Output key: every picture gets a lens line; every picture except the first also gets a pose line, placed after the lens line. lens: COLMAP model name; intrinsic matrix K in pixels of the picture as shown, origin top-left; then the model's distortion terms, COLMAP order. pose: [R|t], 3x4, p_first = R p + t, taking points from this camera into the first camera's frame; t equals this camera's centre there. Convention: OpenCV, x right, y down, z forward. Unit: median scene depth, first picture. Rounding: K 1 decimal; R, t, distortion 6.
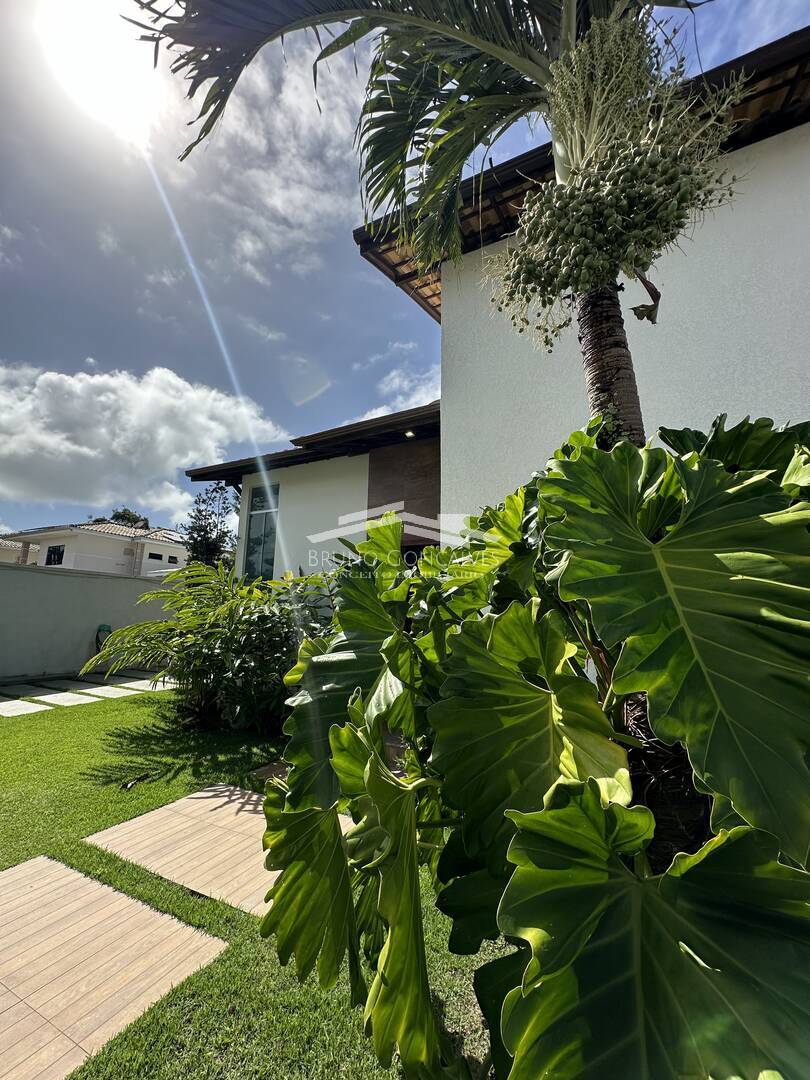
lens RADIAL K [[429.9, 0, 401.6], [0, 429.9, 539.0], [0, 0, 1]] dist [-0.002842, 0.000981]
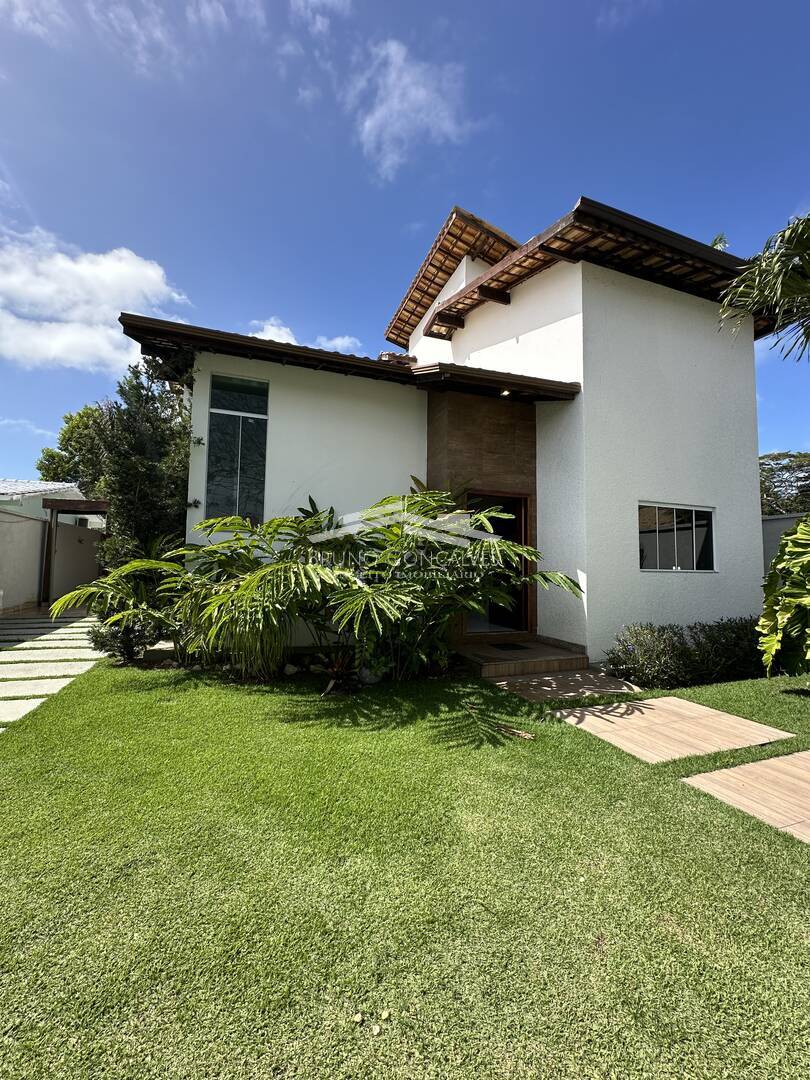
lens RADIAL K [[429.9, 0, 406.6], [0, 429.9, 540.8], [0, 0, 1]] dist [-0.002842, 0.000981]
pose [[0.679412, 0.043224, 0.732482, -1.546644], [-0.140494, 0.987457, 0.072045, 0.135002], [-0.720181, -0.151858, 0.676963, 0.639382]]
